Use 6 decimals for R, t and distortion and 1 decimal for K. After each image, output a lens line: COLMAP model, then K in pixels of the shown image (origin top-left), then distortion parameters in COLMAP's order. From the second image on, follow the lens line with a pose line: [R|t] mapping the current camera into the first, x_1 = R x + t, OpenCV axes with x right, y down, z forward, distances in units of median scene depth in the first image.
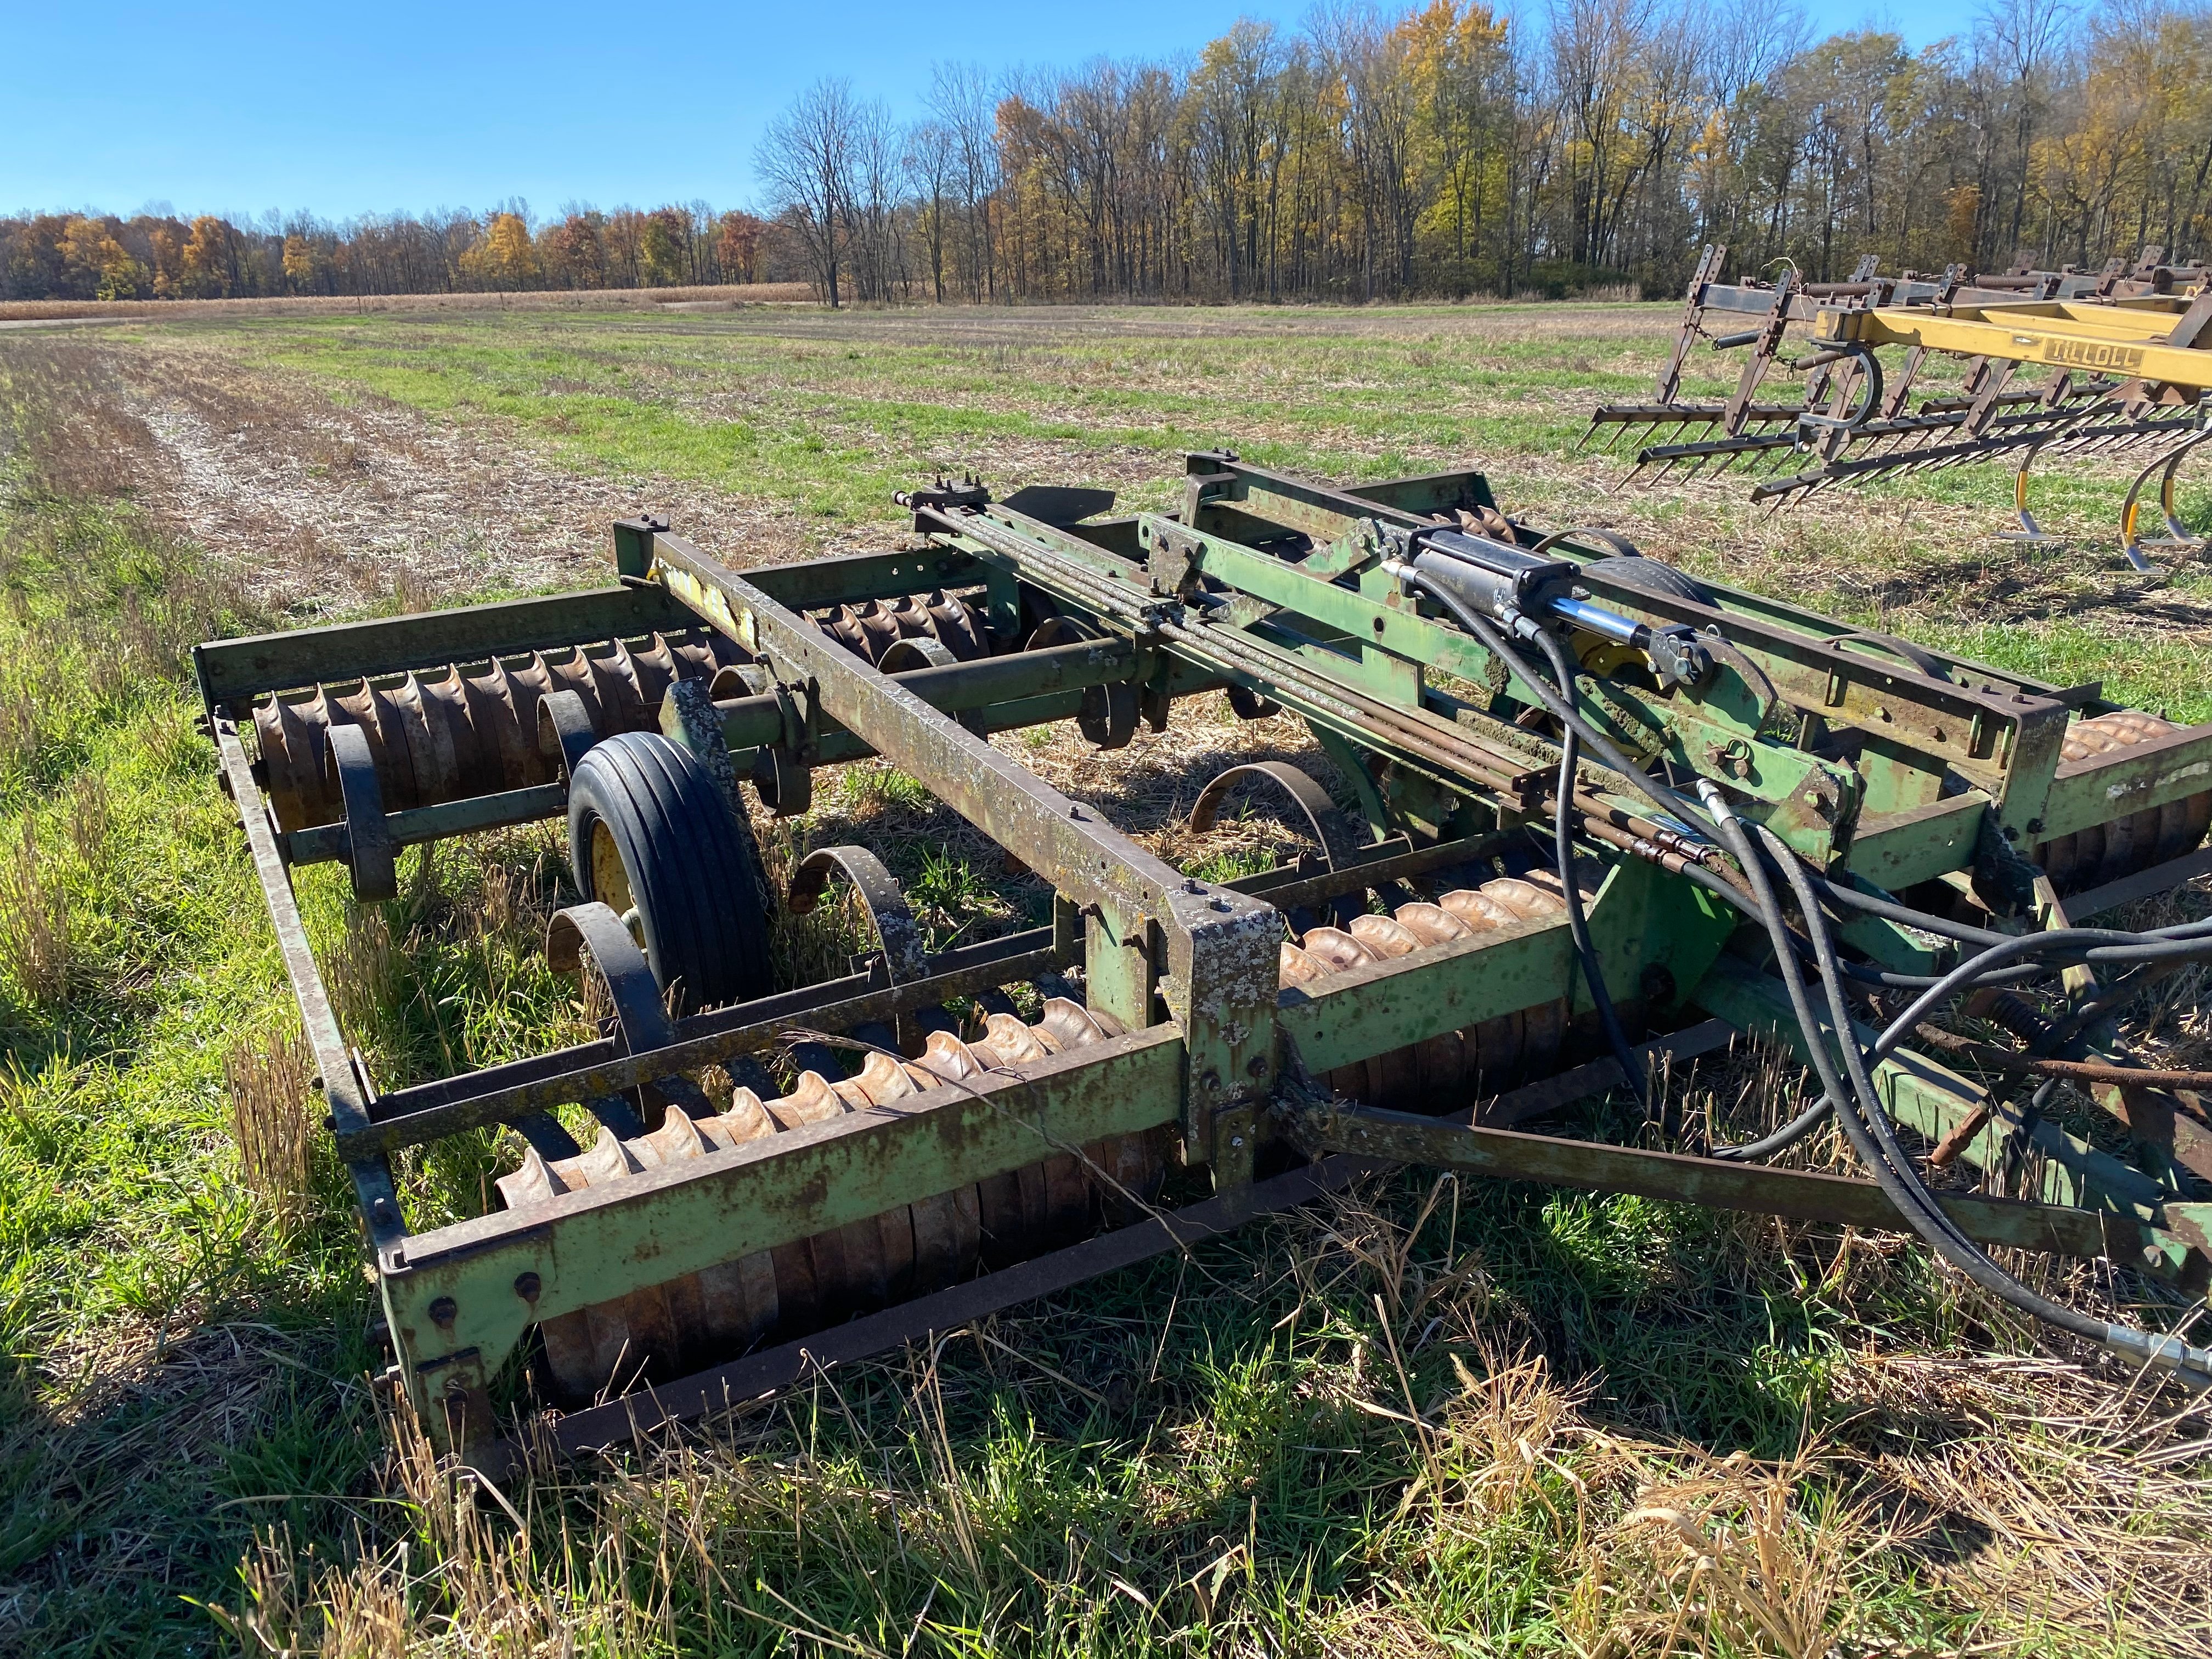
lens RADIAL K [[1680.4, 0, 1105.3], [0, 1680.4, 887.6], [0, 0, 1]] dist [0.001066, 0.001475]
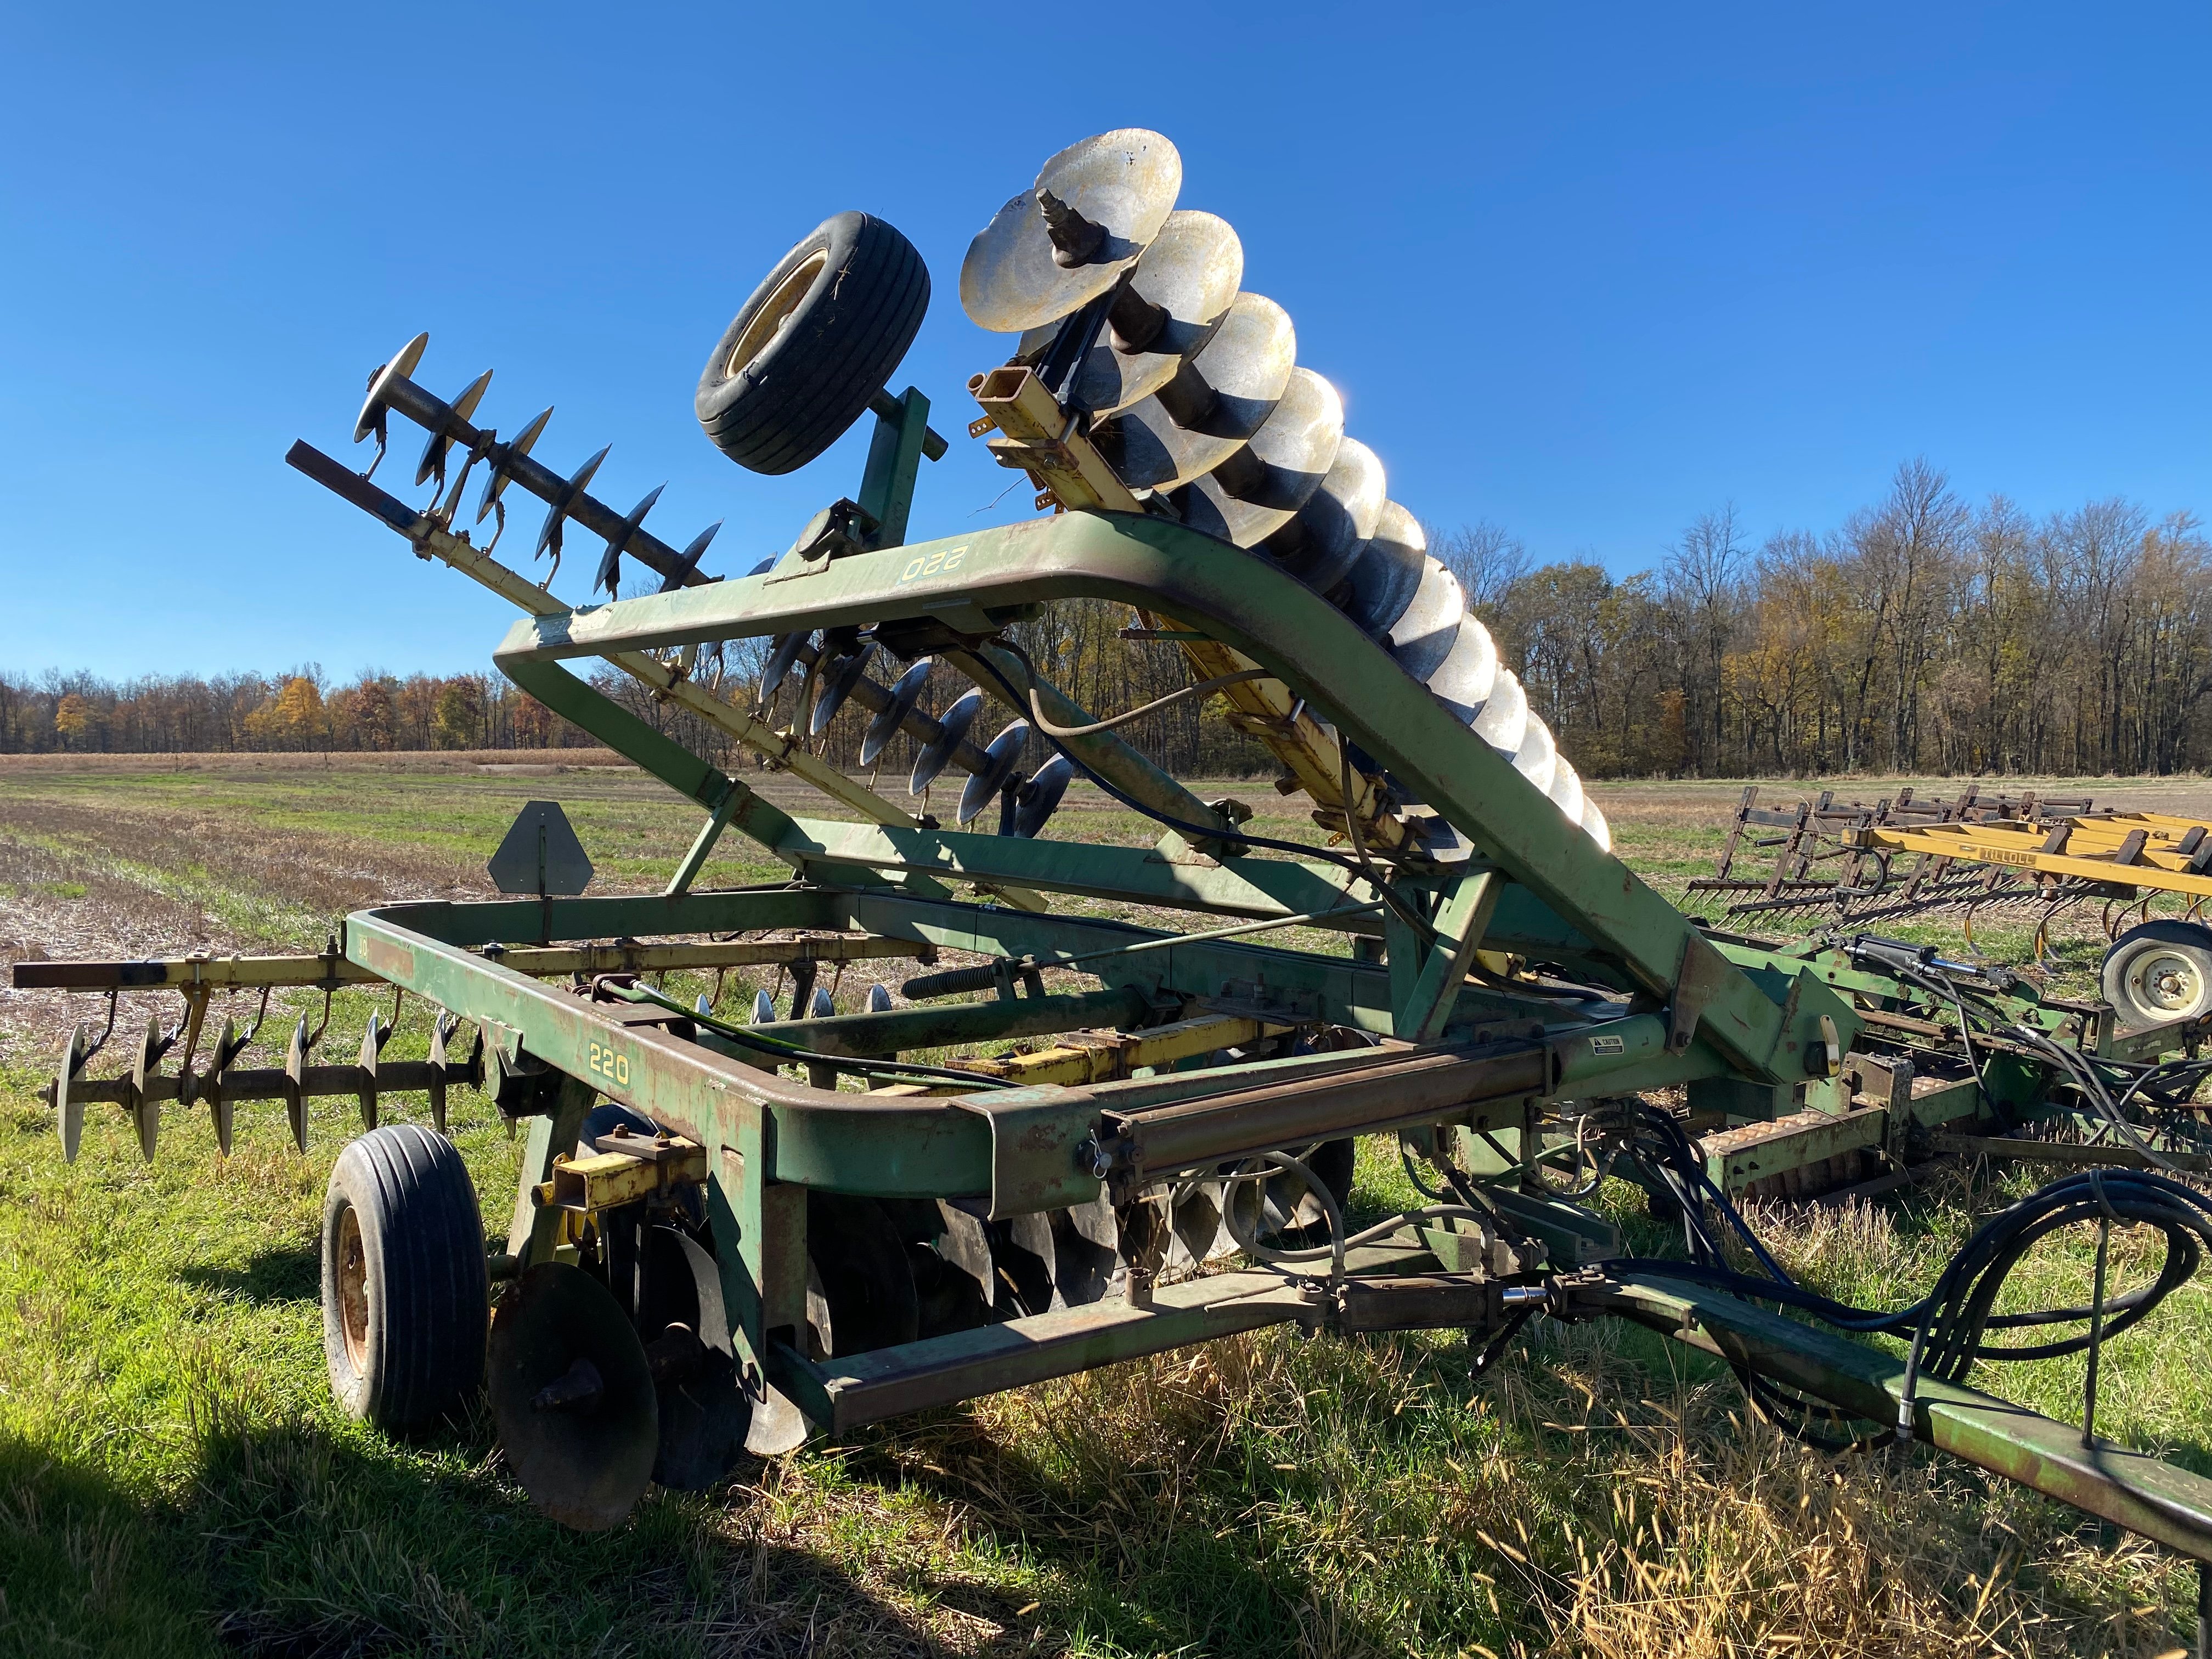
lens RADIAL K [[1680.4, 0, 1105.3], [0, 1680.4, 887.6], [0, 0, 1]] dist [0.001066, 0.001475]
pose [[0.992261, 0.009828, 0.123783, -0.442926], [0.023190, 0.964657, -0.262487, 0.123376], [-0.121988, 0.263326, 0.956963, -0.445540]]
